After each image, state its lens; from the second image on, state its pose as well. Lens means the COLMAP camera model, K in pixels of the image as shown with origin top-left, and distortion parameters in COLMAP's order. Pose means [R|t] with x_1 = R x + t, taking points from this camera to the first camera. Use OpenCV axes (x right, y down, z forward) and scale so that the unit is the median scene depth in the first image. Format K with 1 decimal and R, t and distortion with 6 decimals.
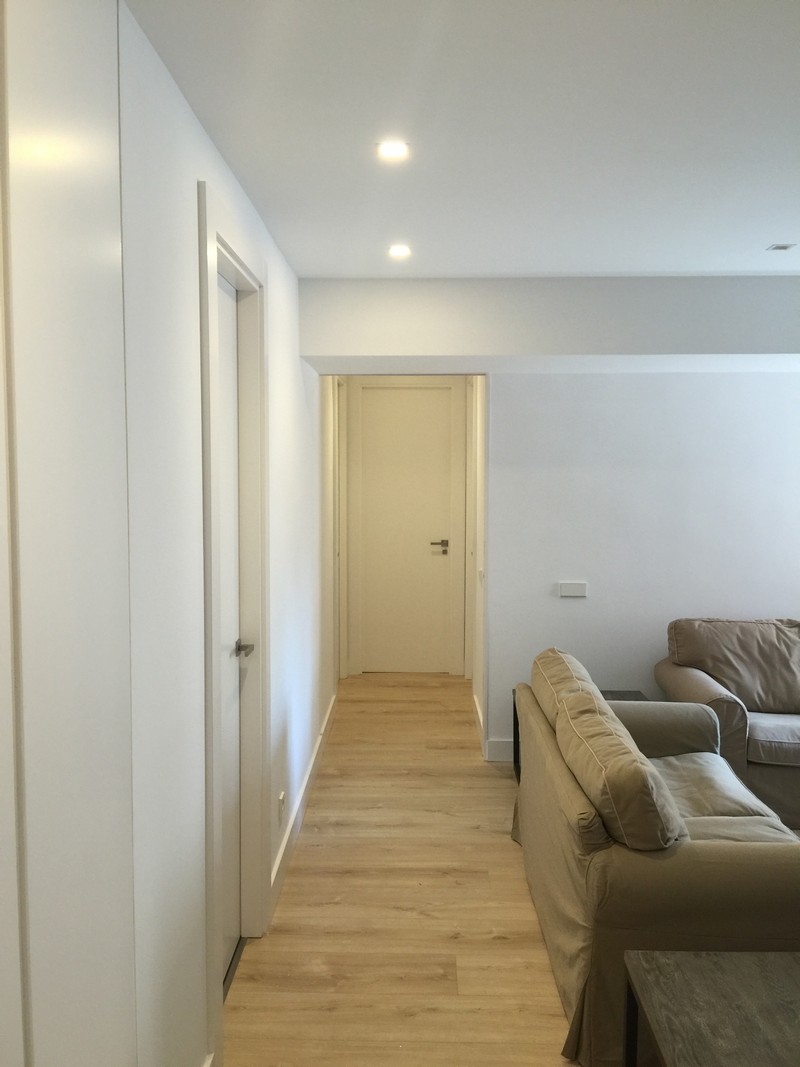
lens RADIAL K [[904.4, 0, 401.1], [0, 904.4, 522.9], [0, 0, 1]] dist [0.089501, -0.144093]
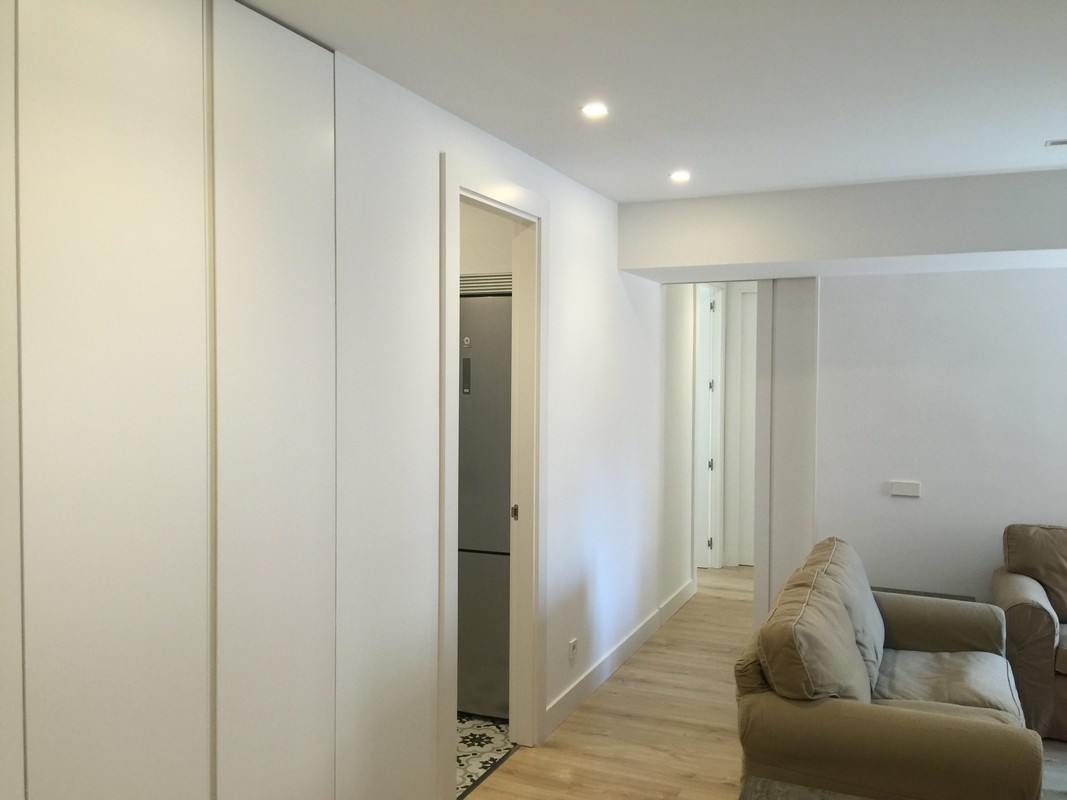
lens RADIAL K [[904.4, 0, 533.5], [0, 904.4, 400.0], [0, 0, 1]] dist [0.089501, -0.144093]
pose [[0.920726, 0.015282, -0.389911, 0.273094], [-0.028242, 0.999222, -0.027527, 0.019870], [0.389187, 0.036357, 0.920441, -0.118225]]
